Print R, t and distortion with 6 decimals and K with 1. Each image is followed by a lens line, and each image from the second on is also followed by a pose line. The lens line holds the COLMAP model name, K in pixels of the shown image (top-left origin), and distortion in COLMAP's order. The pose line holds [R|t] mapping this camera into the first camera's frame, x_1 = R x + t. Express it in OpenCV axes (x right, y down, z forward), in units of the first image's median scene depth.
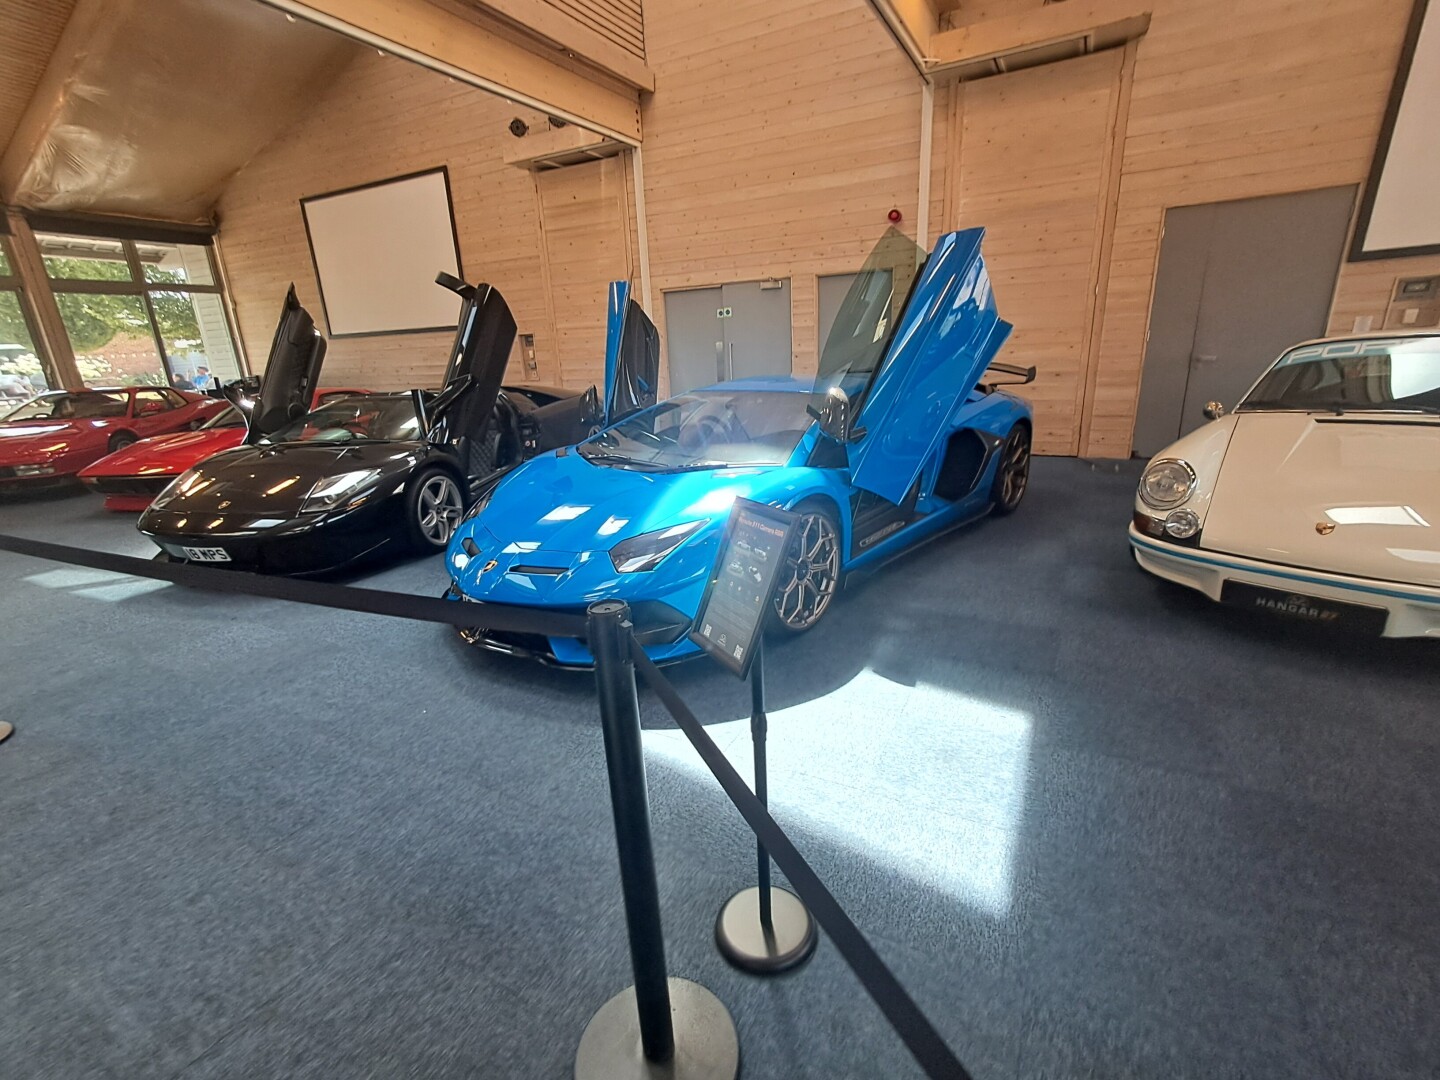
lens RADIAL K [[663.0, 0, 716.1], [0, 663.0, 546.2], [0, 0, 1]] dist [0.001255, 0.006029]
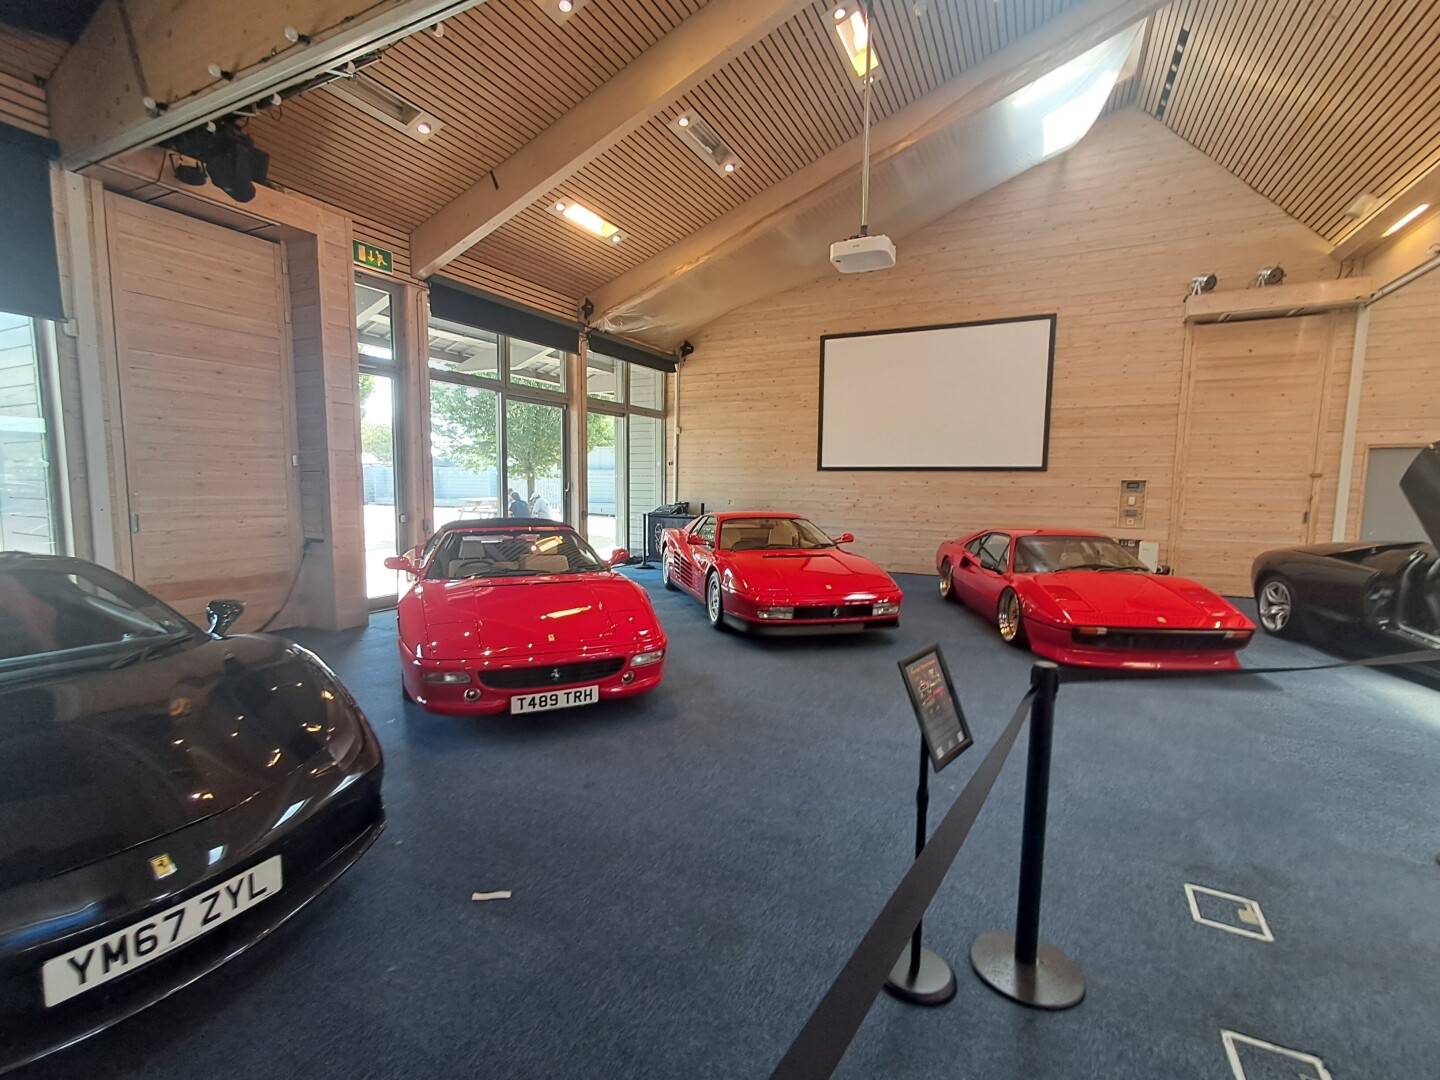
lens RADIAL K [[663.0, 0, 716.1], [0, 663.0, 546.2], [0, 0, 1]] dist [0.001255, 0.006029]
pose [[0.998241, 0.054564, 0.023198, -0.899434], [-0.048760, 0.978094, -0.202374, -0.007227], [-0.033733, 0.200887, 0.979033, 0.113067]]
